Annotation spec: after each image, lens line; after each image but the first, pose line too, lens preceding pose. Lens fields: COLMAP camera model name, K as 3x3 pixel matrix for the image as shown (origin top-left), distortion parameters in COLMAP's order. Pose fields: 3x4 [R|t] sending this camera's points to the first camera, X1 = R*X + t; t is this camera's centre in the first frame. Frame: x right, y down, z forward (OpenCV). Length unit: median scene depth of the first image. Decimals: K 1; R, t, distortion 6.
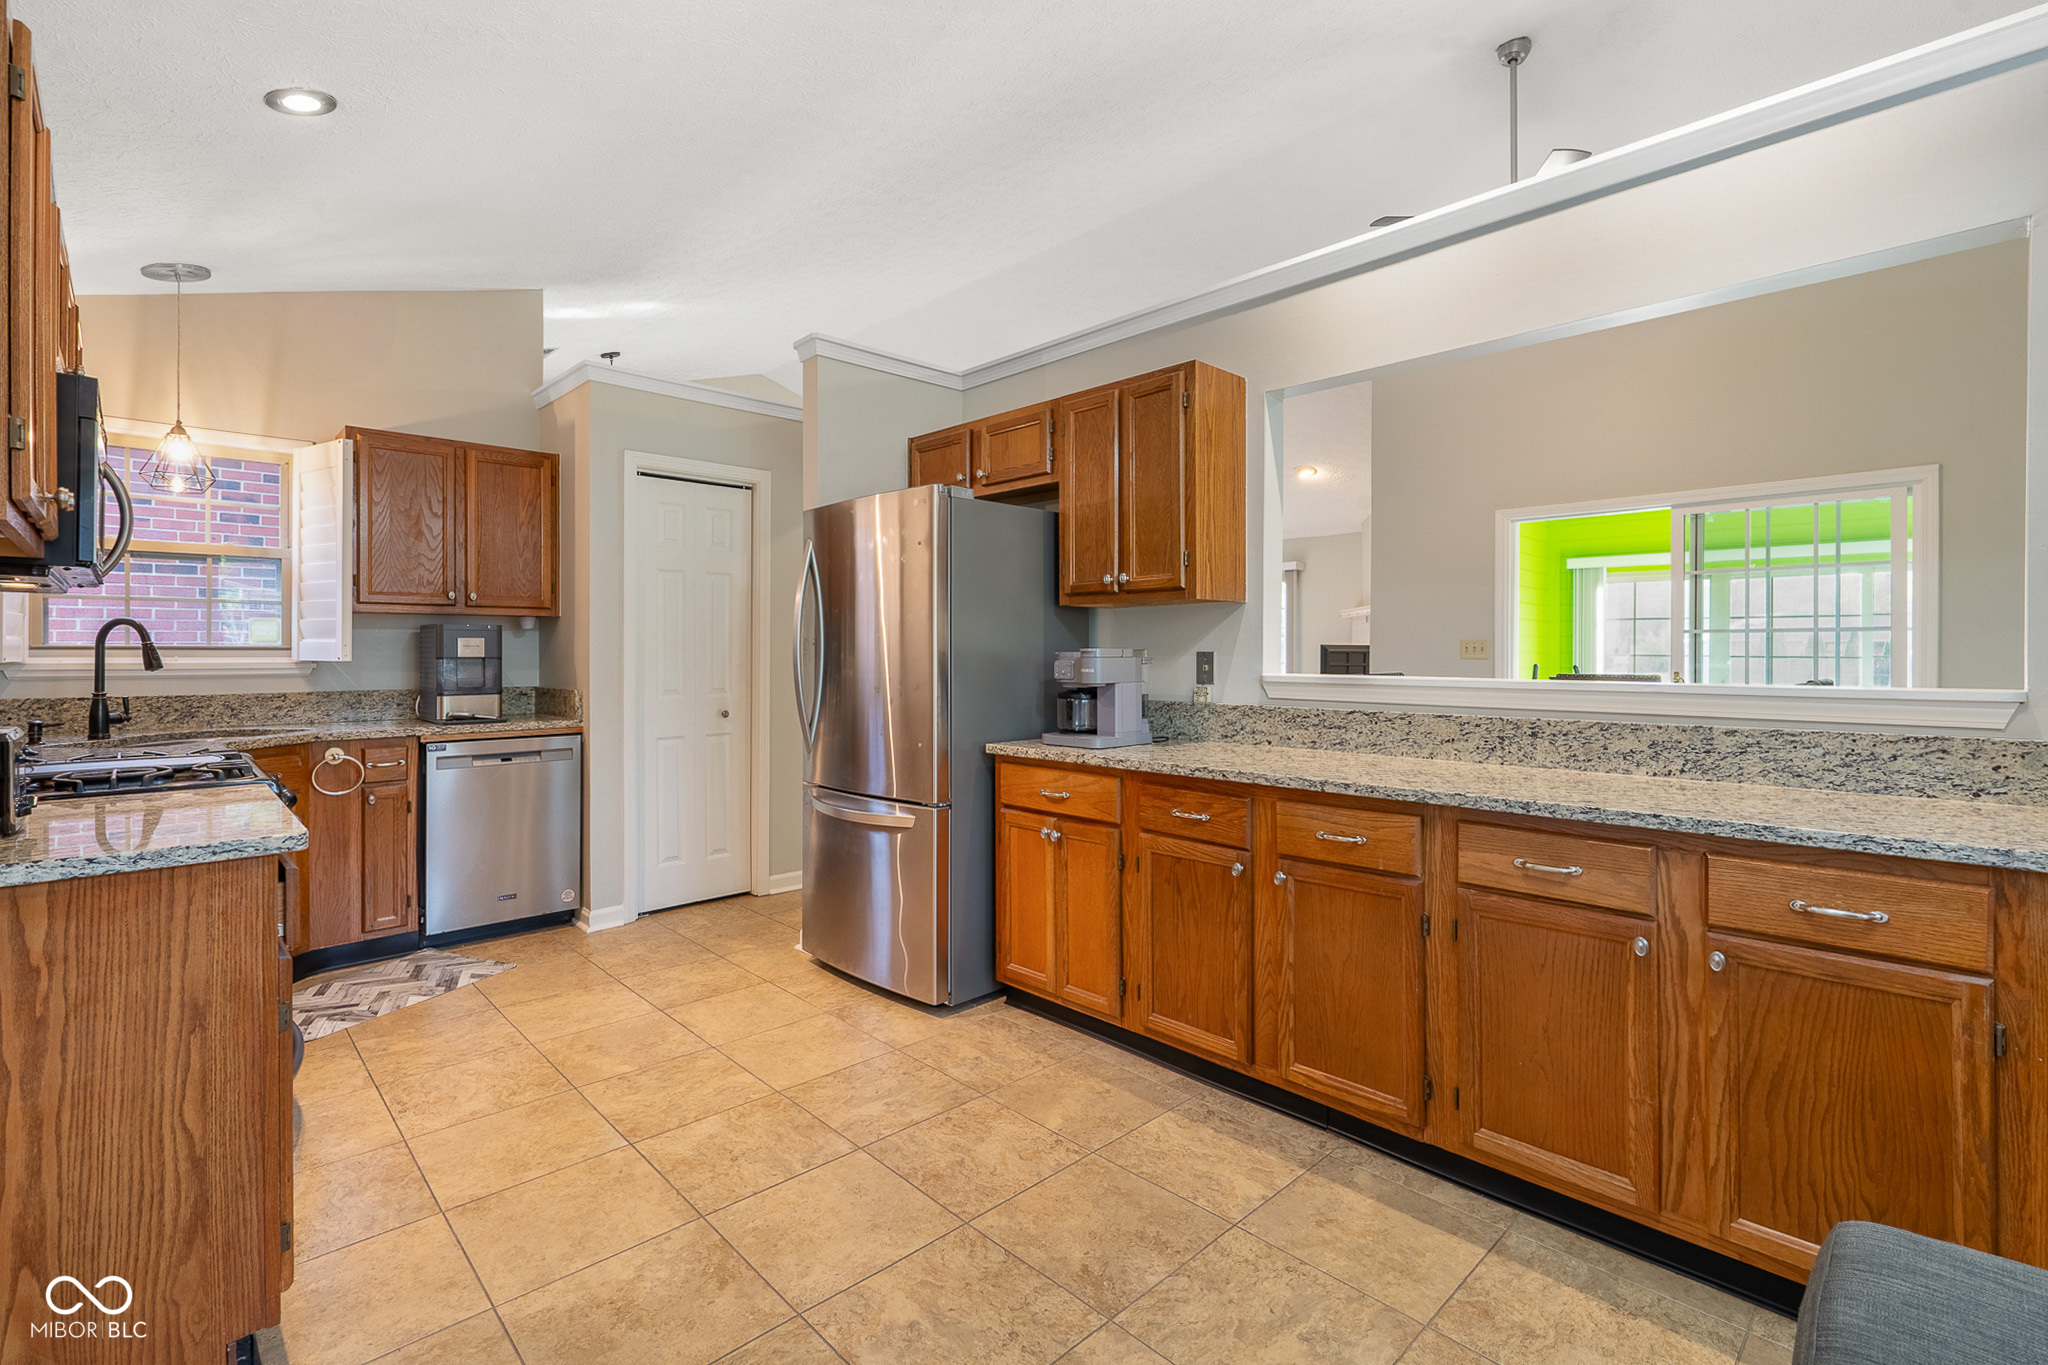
lens RADIAL K [[945.1, 0, 1023.1], [0, 945.1, 656.8], [0, 0, 1]] dist [-0.001327, 0.000202]
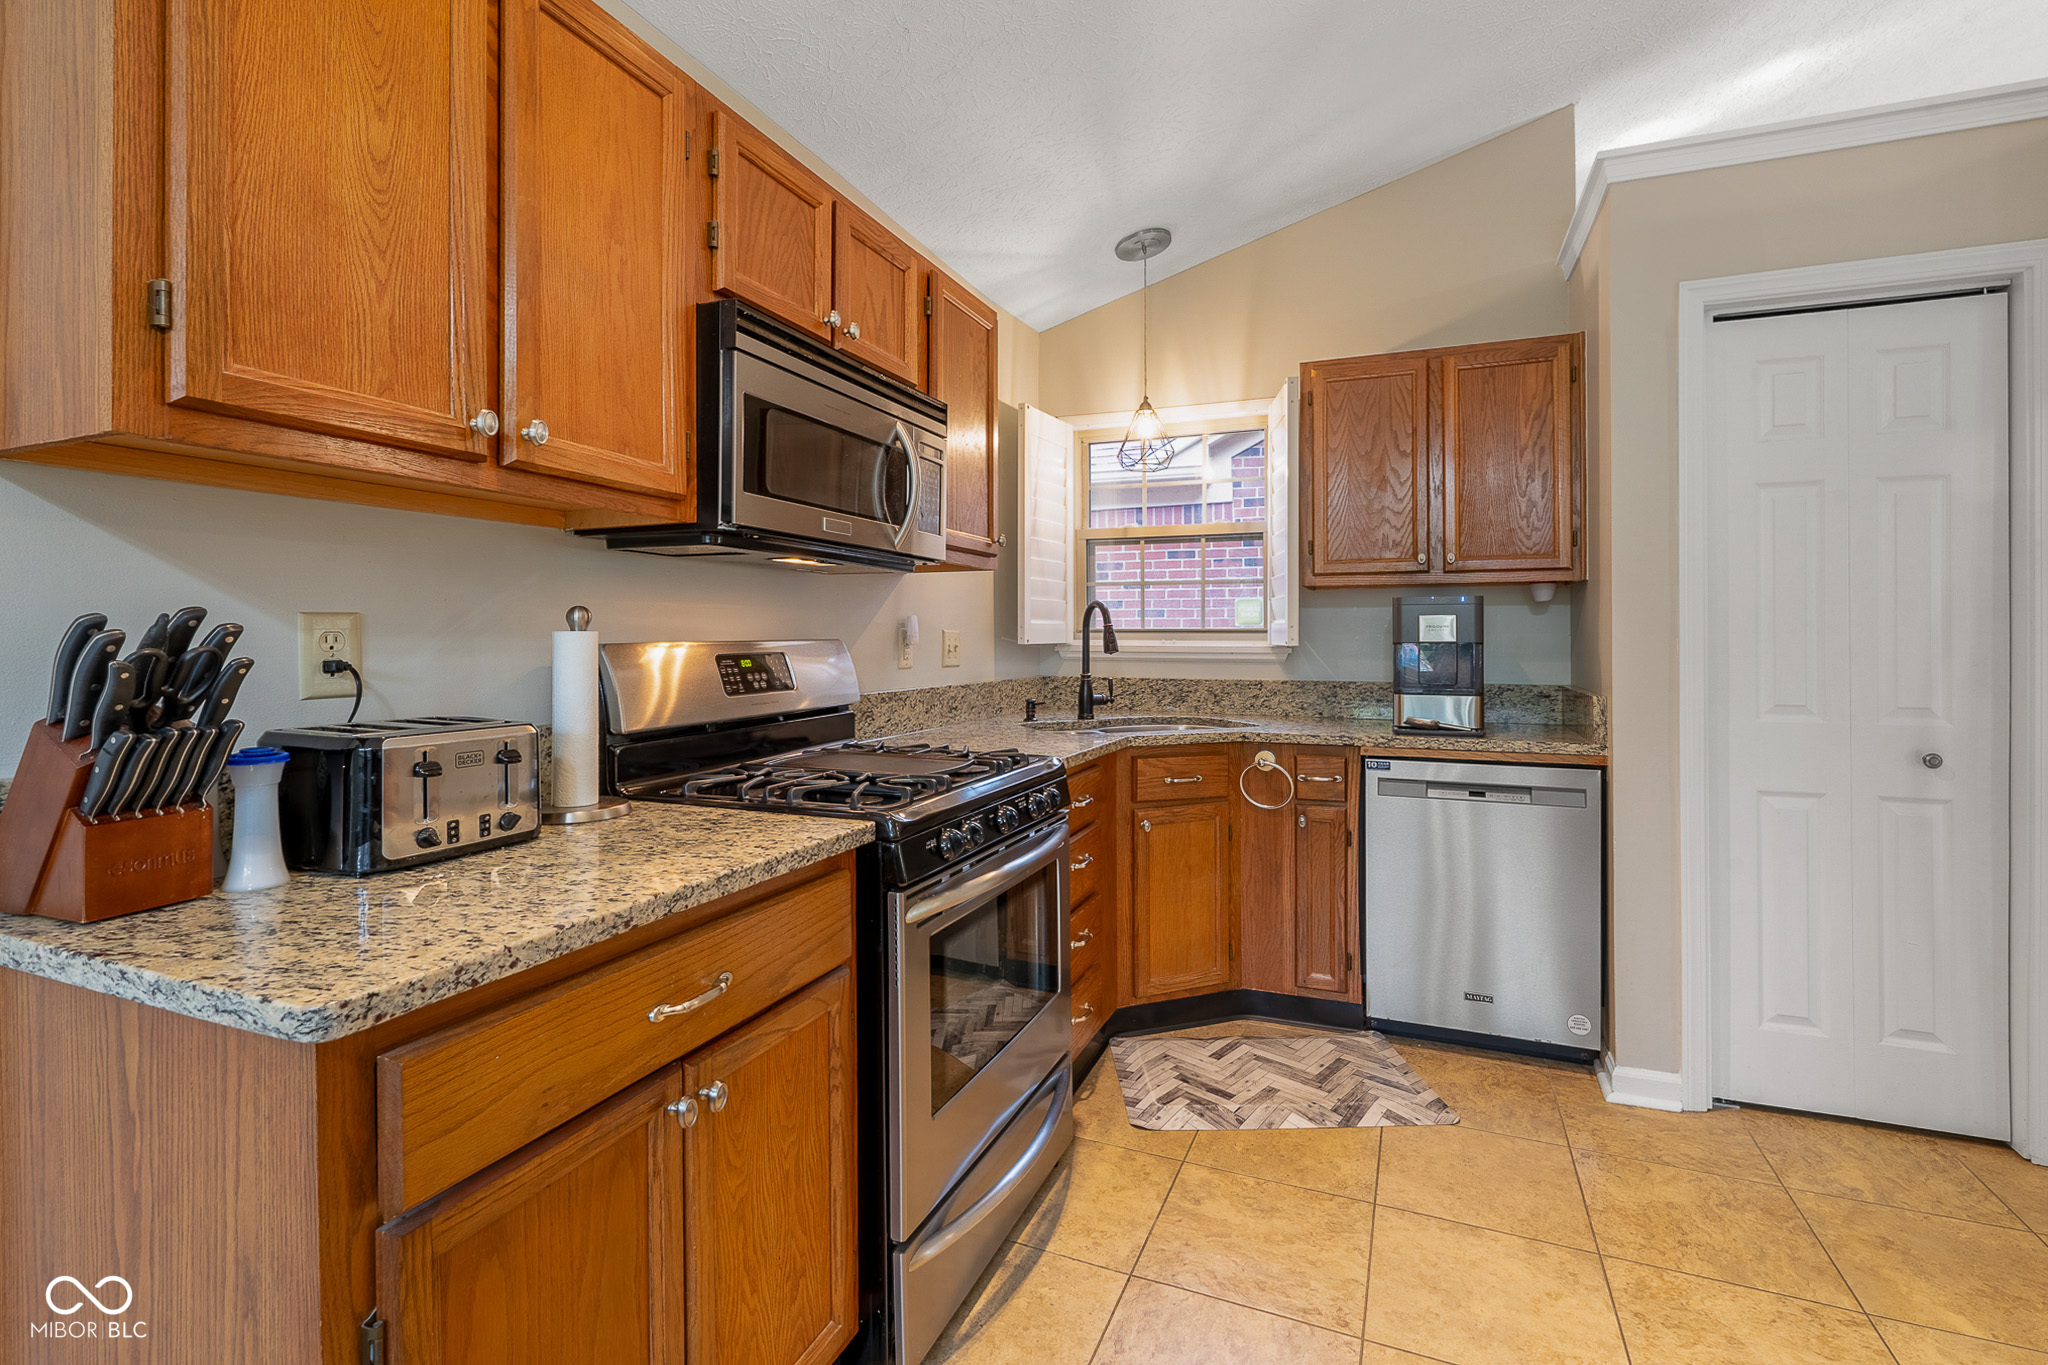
lens RADIAL K [[902.9, 0, 1016.5], [0, 902.9, 630.9], [0, 0, 1]] dist [0.000183, 0.000129]
pose [[0.391374, -0.005318, -0.920216, -0.089808], [-0.006389, 0.999943, -0.008496, -0.000146], [0.920209, 0.009205, 0.391318, 0.494856]]
